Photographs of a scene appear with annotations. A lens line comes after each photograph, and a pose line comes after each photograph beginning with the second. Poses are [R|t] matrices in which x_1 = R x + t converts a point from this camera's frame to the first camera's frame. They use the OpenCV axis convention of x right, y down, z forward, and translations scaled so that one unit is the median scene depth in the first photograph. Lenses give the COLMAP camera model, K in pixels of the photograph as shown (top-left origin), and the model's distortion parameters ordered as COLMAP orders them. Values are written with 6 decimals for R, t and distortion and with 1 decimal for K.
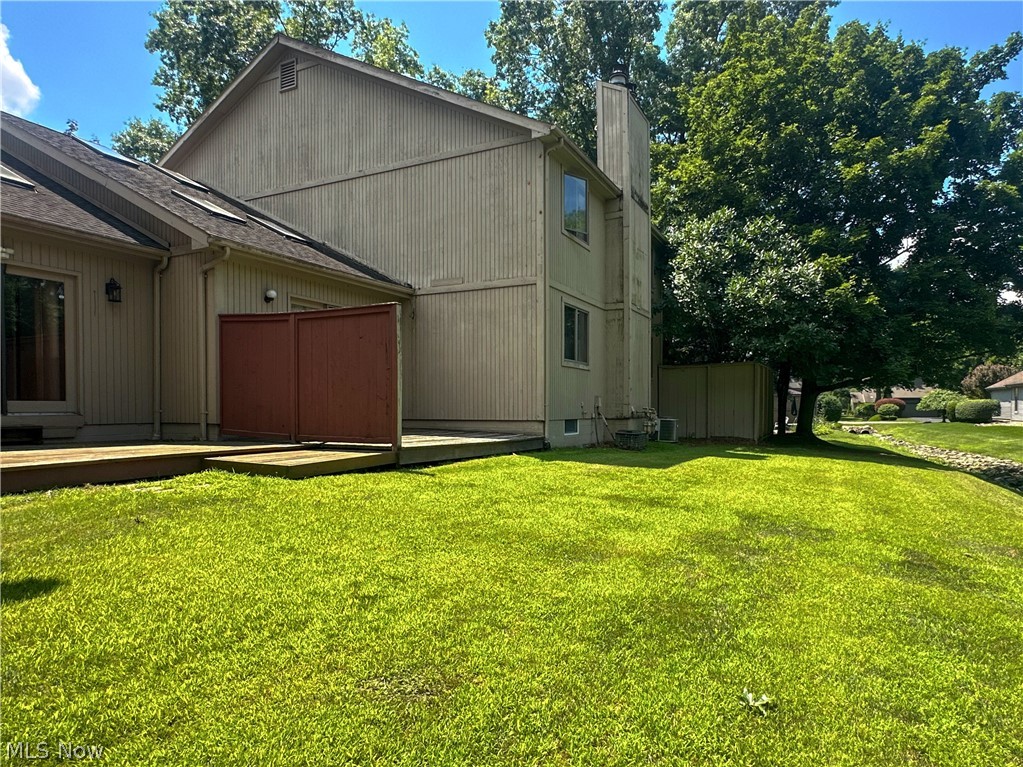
lens RADIAL K [[623.9, 0, 511.5], [0, 623.9, 383.5], [0, 0, 1]] dist [0.000034, 0.000032]
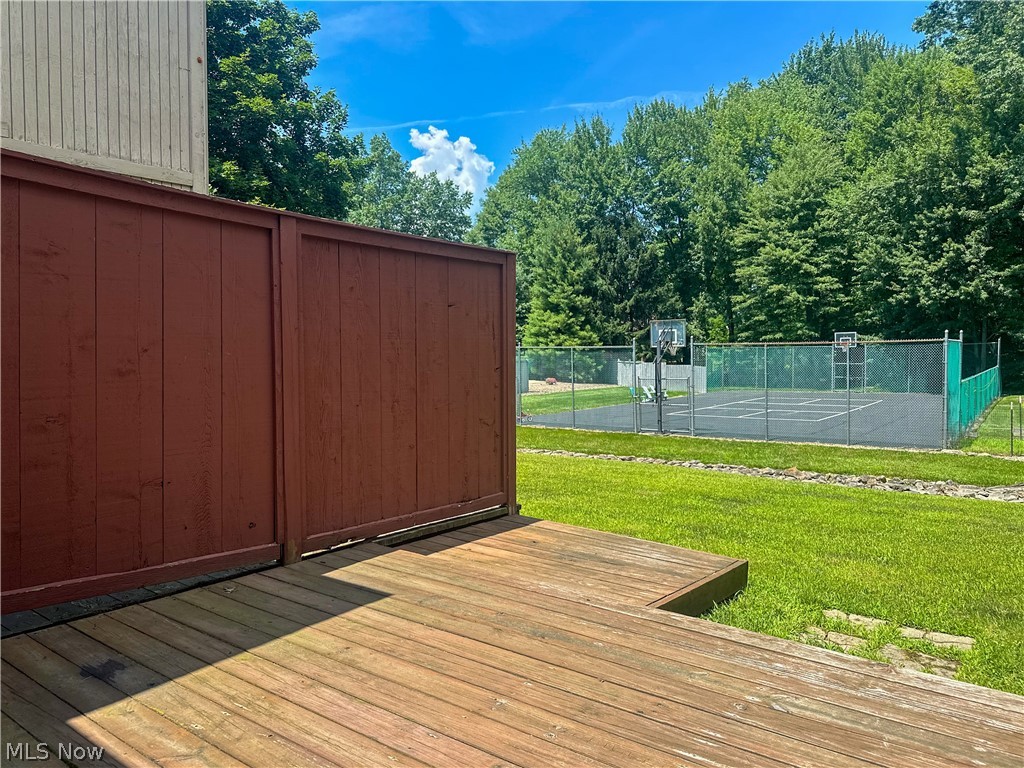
lens RADIAL K [[744.8, 0, 512.0], [0, 744.8, 384.0], [0, 0, 1]] dist [-0.001226, -0.001572]
pose [[0.185071, -0.049340, 0.981486, -0.228574], [-0.033966, 0.997821, 0.056566, -0.012736], [-0.982138, -0.043805, 0.182992, 0.235825]]
